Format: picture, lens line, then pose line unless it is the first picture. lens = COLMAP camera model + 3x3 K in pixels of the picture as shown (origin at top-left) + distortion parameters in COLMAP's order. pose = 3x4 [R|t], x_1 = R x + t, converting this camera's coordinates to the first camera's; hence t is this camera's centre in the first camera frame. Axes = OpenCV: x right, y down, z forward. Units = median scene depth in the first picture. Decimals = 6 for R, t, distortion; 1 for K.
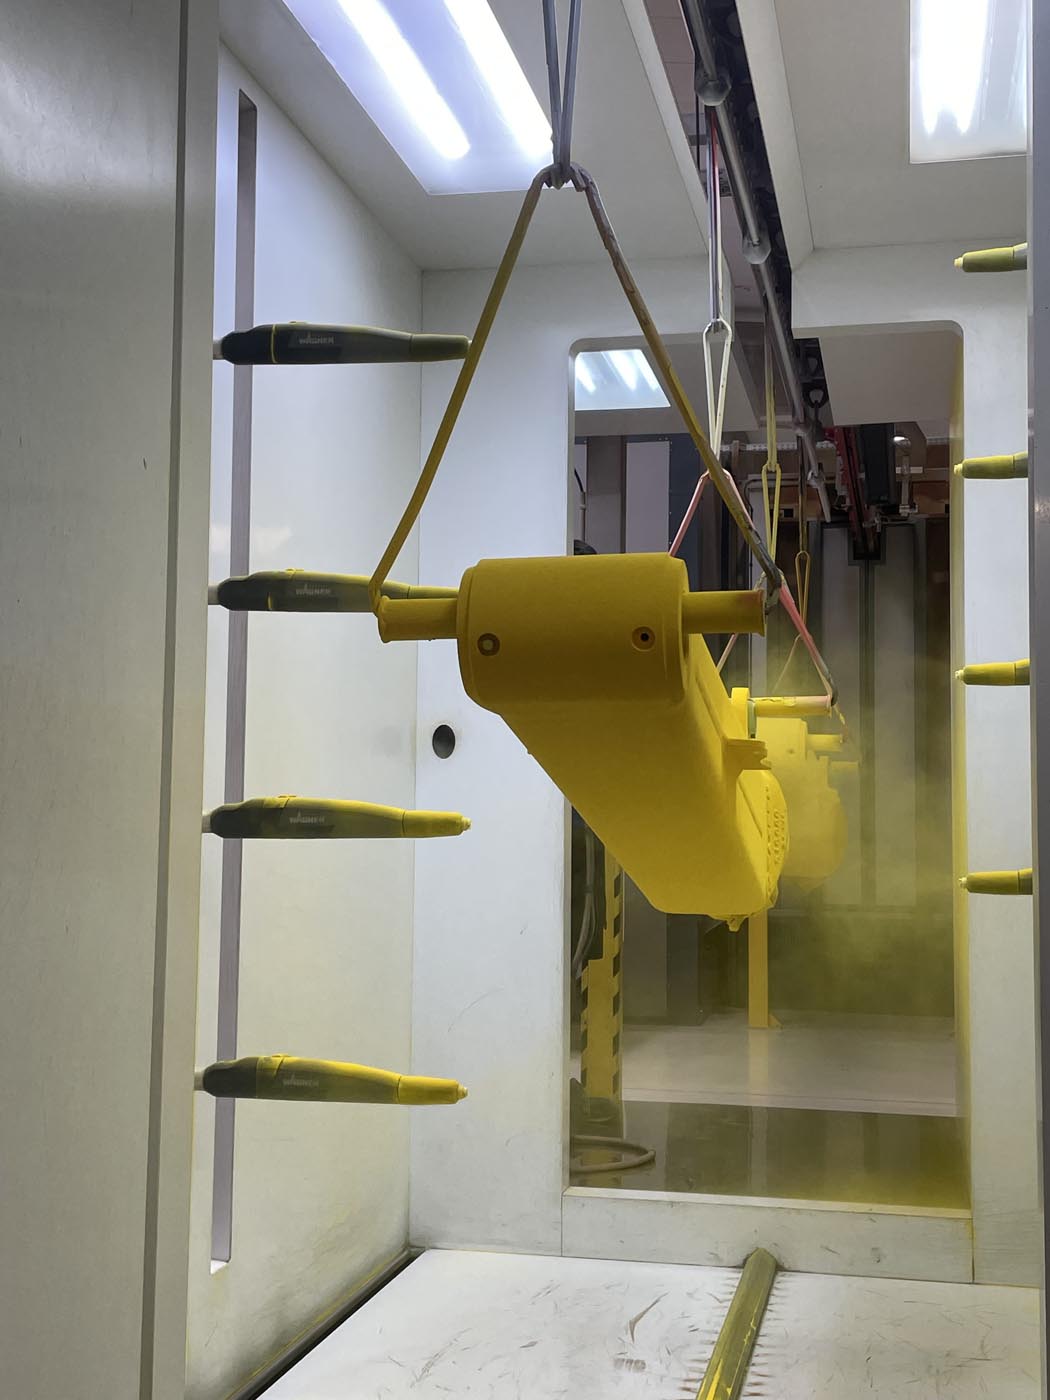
lens RADIAL K [[1731.3, 0, 524.1], [0, 1731.3, 679.7], [0, 0, 1]] dist [0.018443, -0.002106]
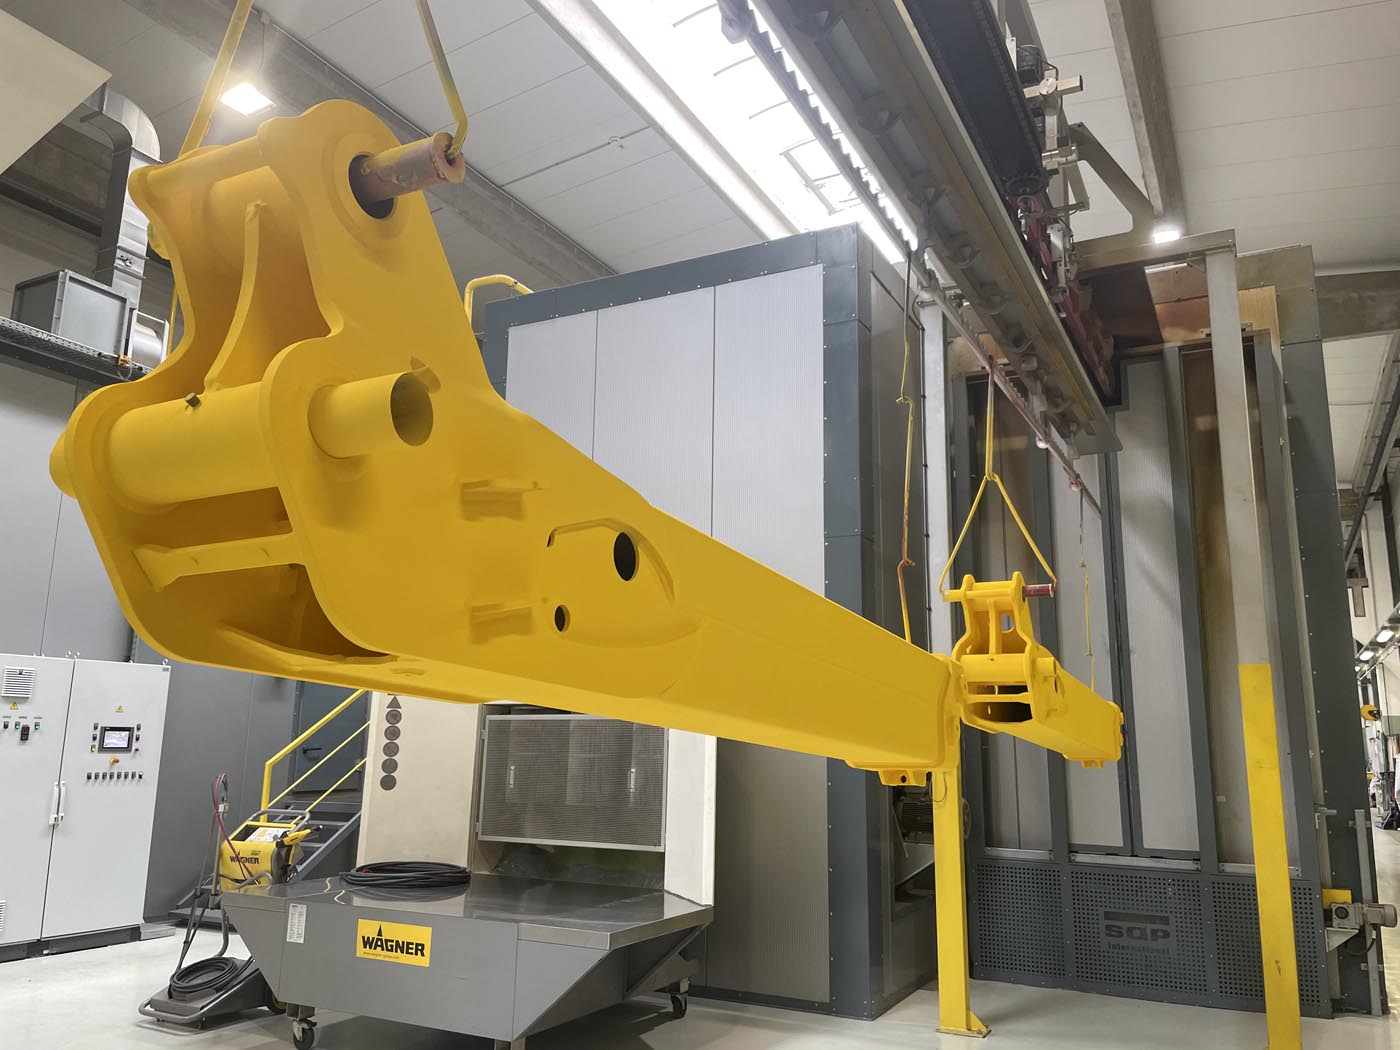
lens RADIAL K [[1058.6, 0, 694.6], [0, 1058.6, 515.5], [0, 0, 1]] dist [0.046716, -0.044272]
pose [[0.963297, -0.054359, -0.262876, 0.141872], [0.018976, 0.990622, -0.135310, 0.046313], [0.267766, 0.125356, 0.955294, 0.479827]]
